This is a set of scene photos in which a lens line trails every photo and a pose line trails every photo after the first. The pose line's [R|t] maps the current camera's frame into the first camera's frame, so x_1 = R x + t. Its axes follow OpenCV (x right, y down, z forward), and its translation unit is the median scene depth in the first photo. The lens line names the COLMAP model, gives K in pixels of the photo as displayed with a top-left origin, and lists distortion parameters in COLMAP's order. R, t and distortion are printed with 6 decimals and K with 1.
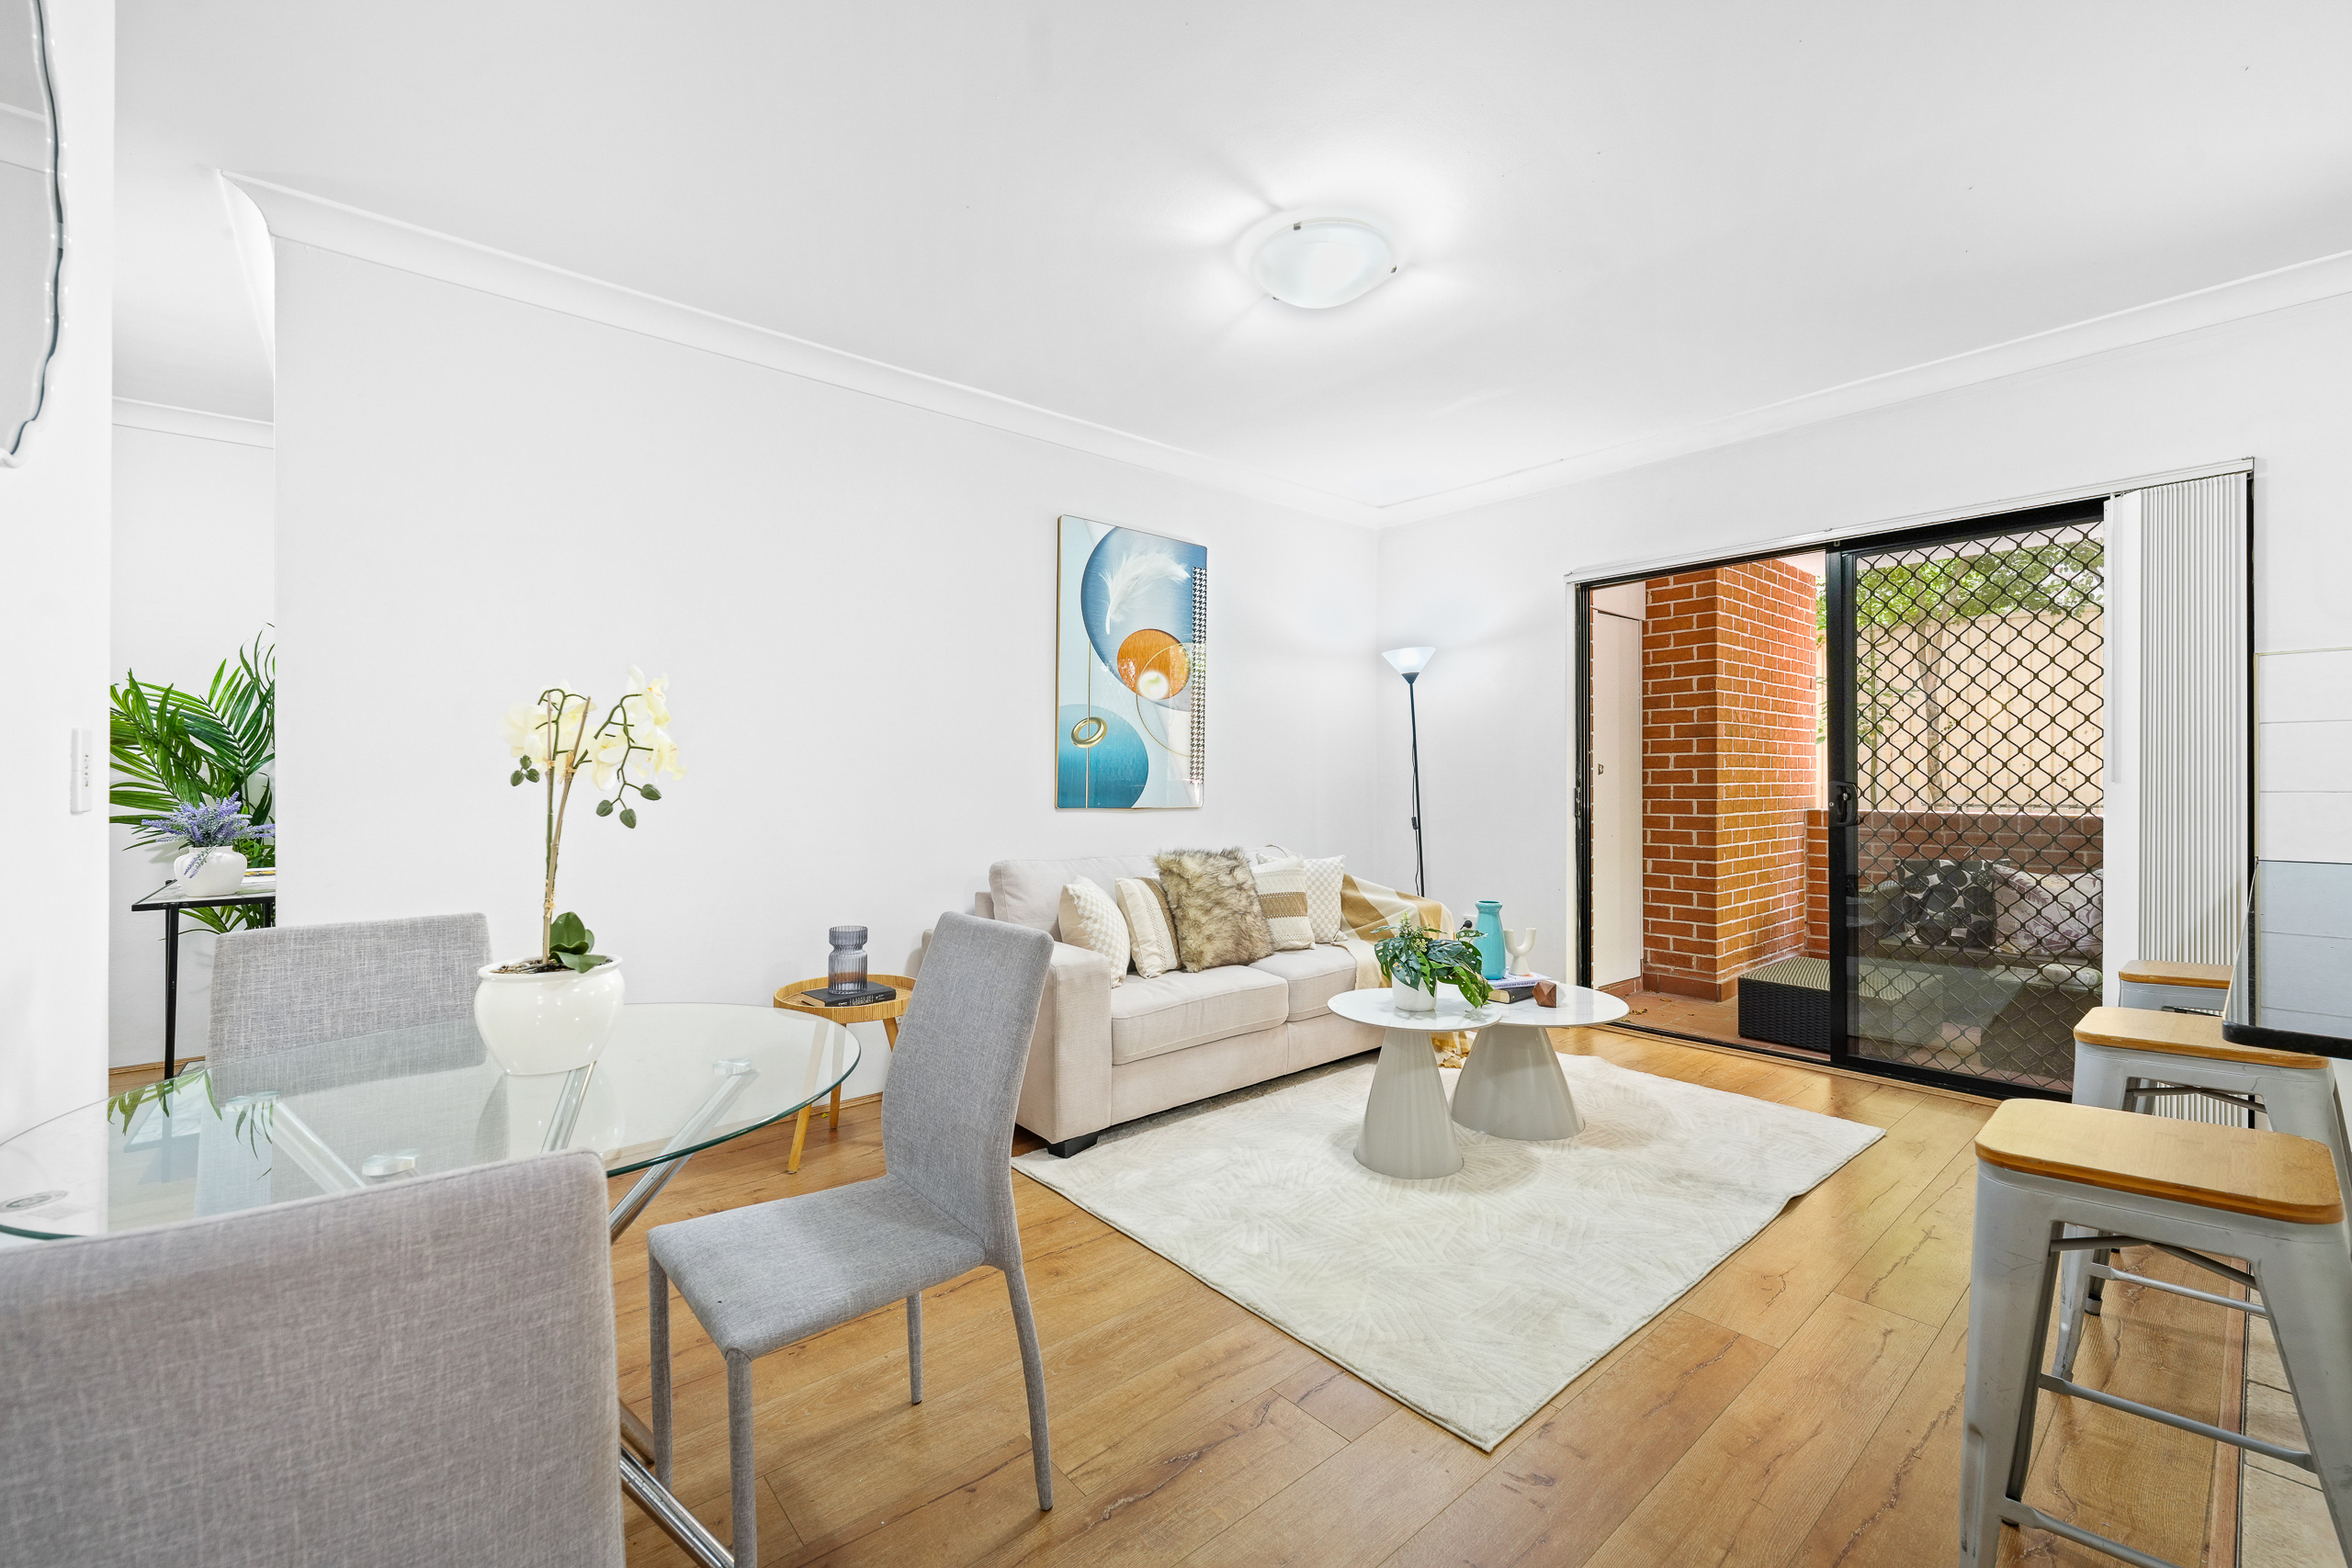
lens RADIAL K [[951.5, 0, 1173.0], [0, 951.5, 785.3], [0, 0, 1]] dist [0.002679, 0.000255]
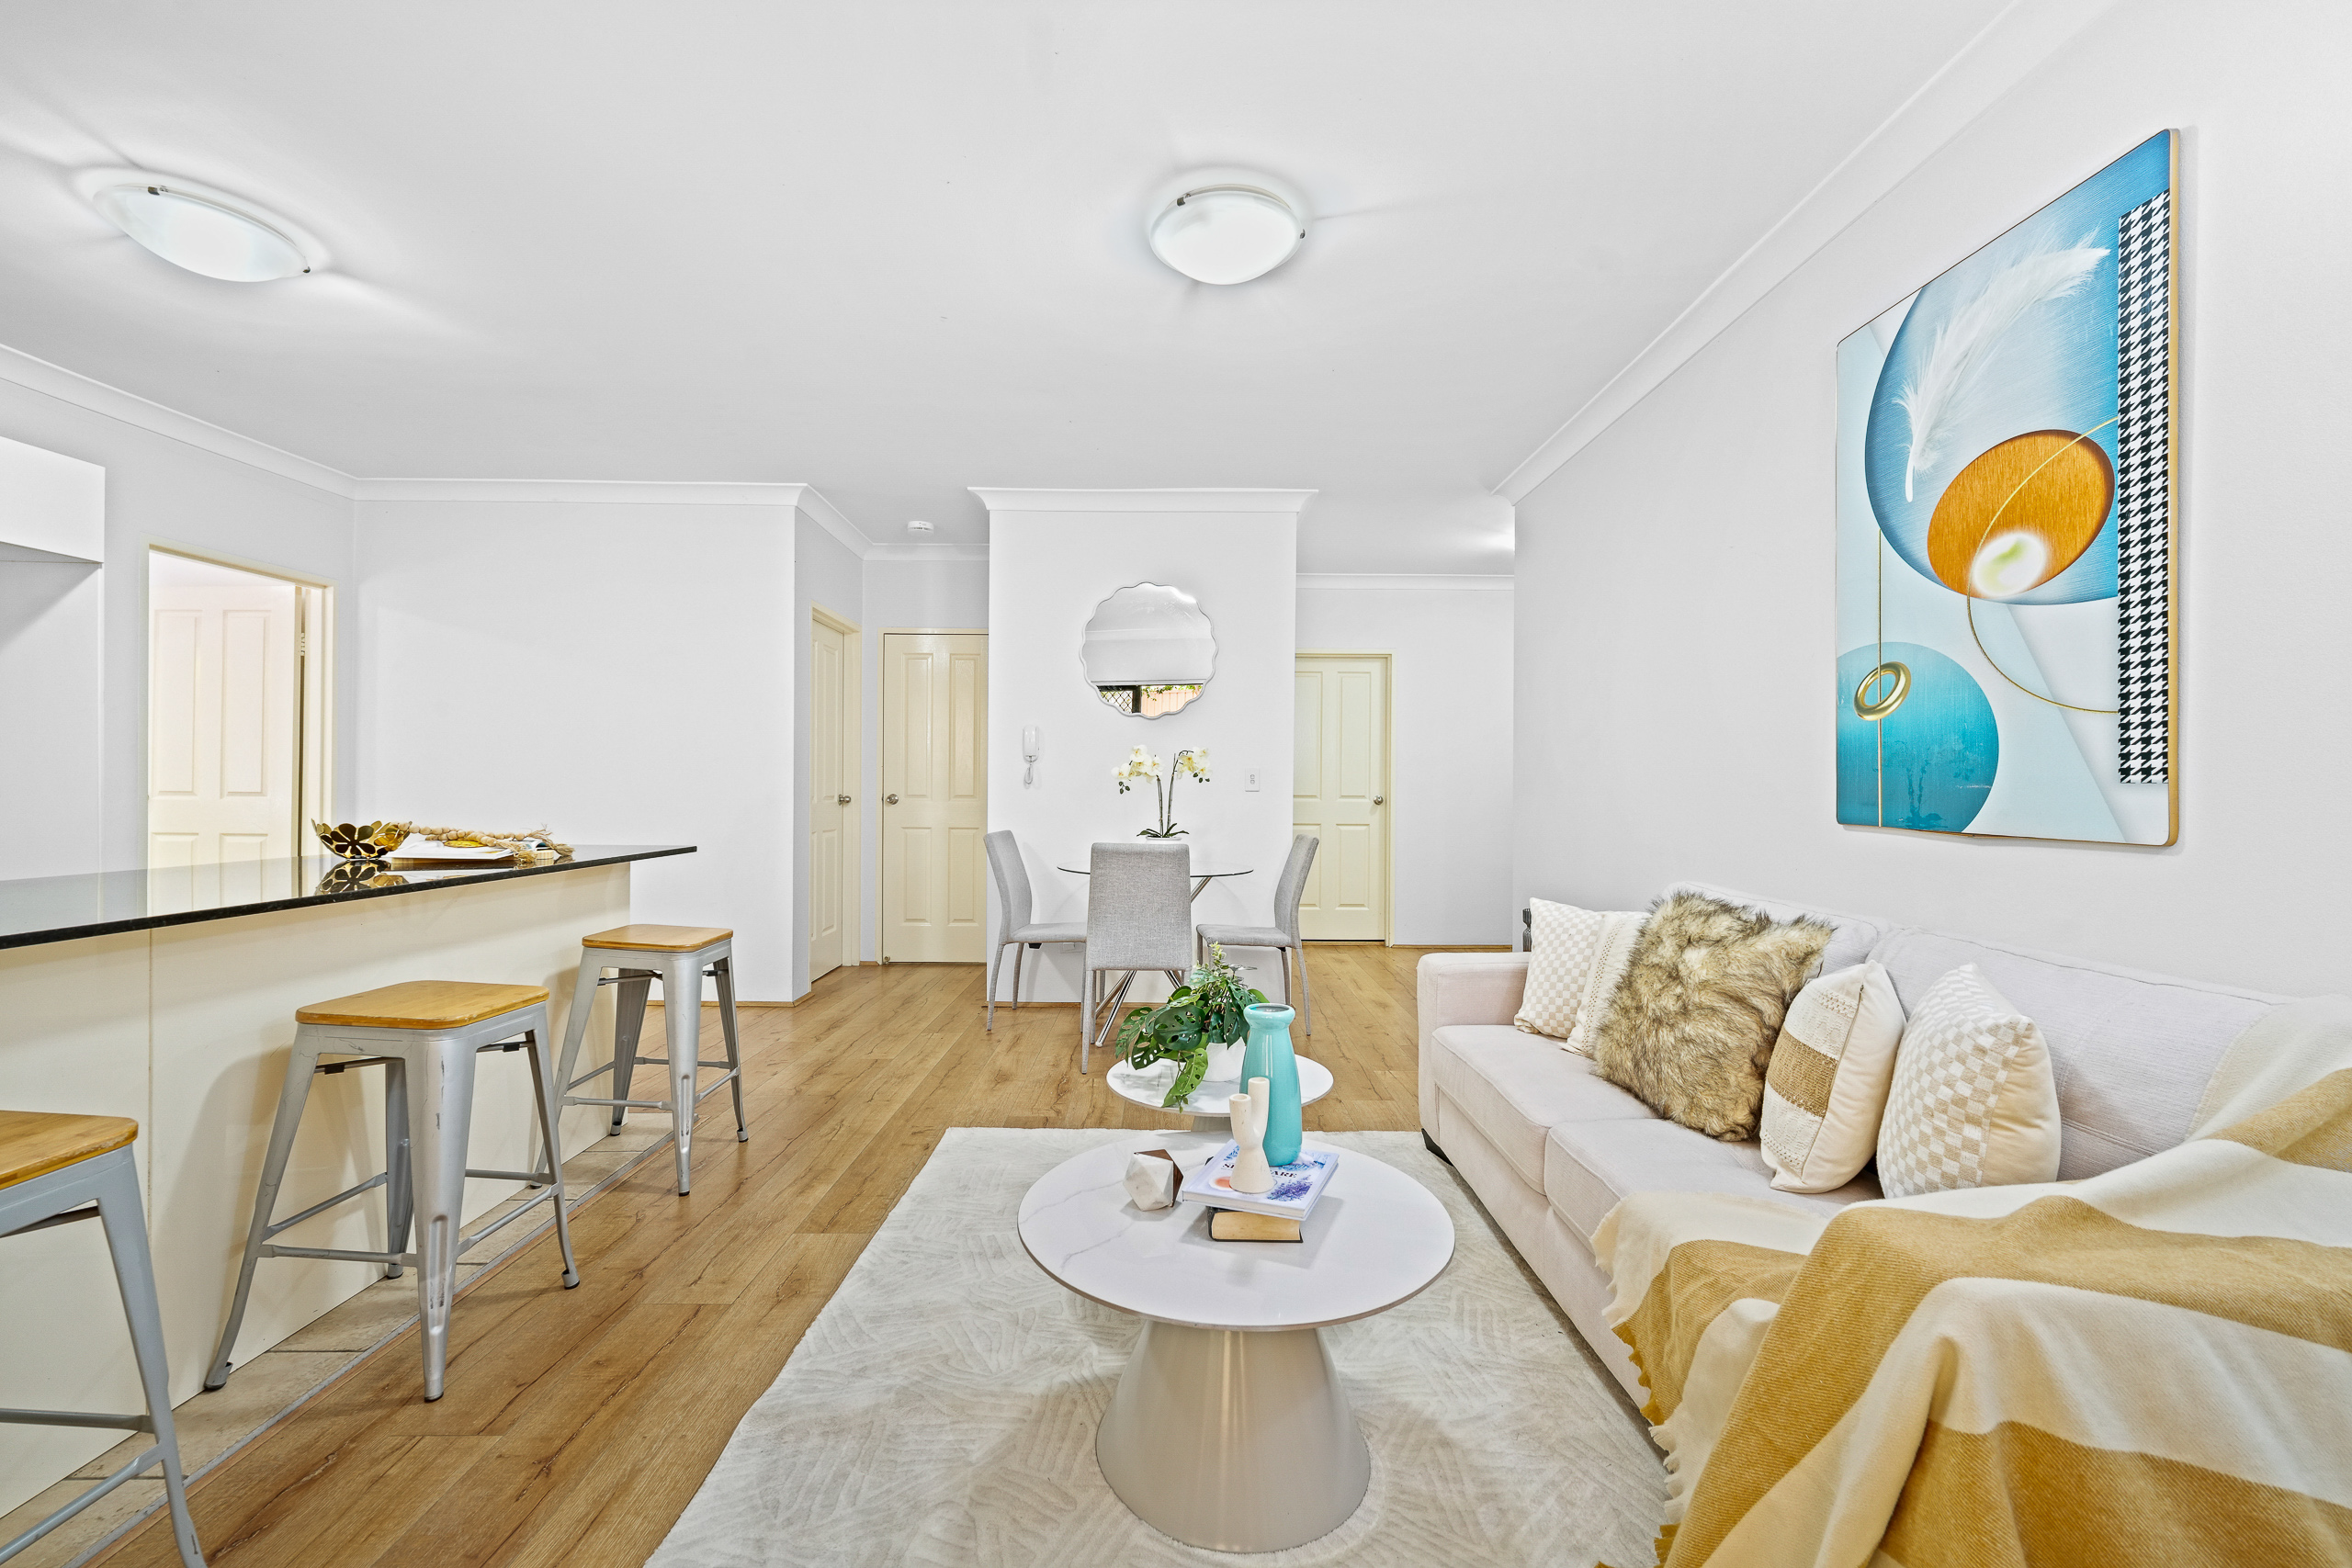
lens RADIAL K [[951.5, 0, 1169.7], [0, 951.5, 784.8], [0, 0, 1]] dist [0.002679, 0.000255]
pose [[-0.644567, -0.007635, -0.764510, 0.562385], [-0.011674, 0.999932, -0.000143, 0.003846], [0.764459, 0.008833, -0.644612, 0.959861]]
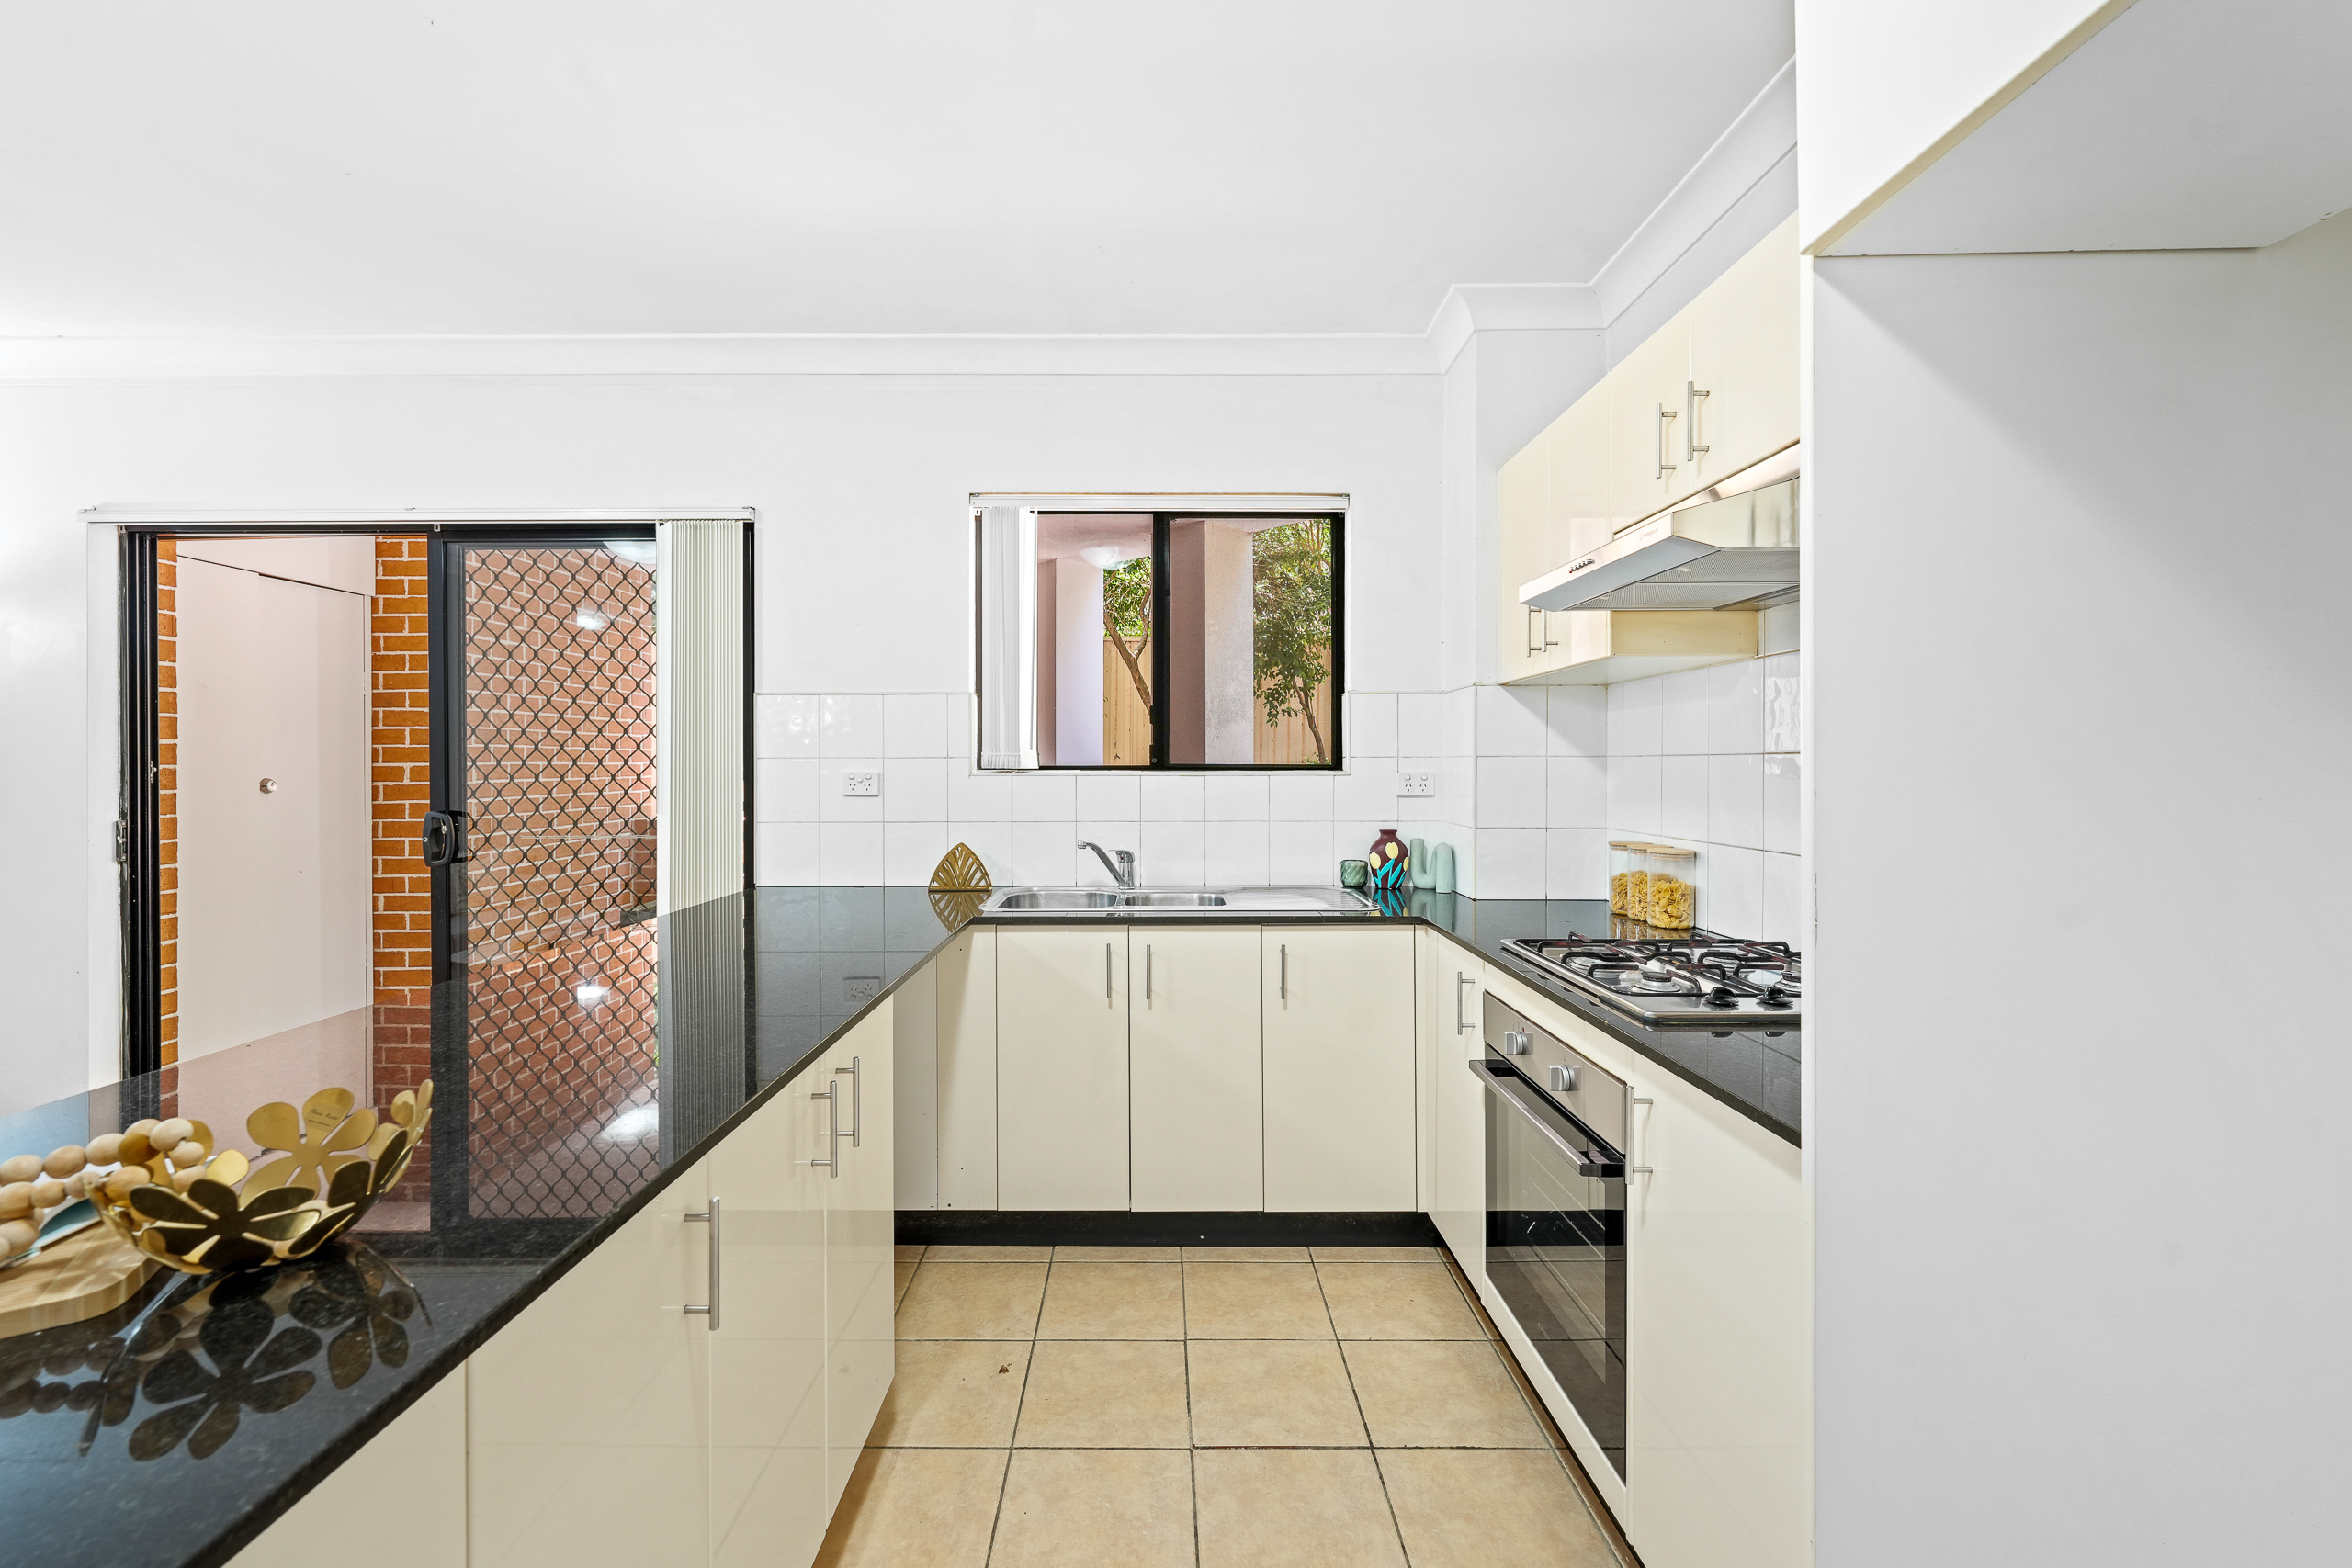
lens RADIAL K [[951.5, 0, 1167.2], [0, 951.5, 774.8], [0, 0, 1]] dist [0.002679, 0.000255]
pose [[0.659869, -0.011405, 0.751295, 0.416792], [0.006062, 0.999933, 0.009855, -0.034127], [-0.751357, -0.001949, 0.659893, -0.036775]]
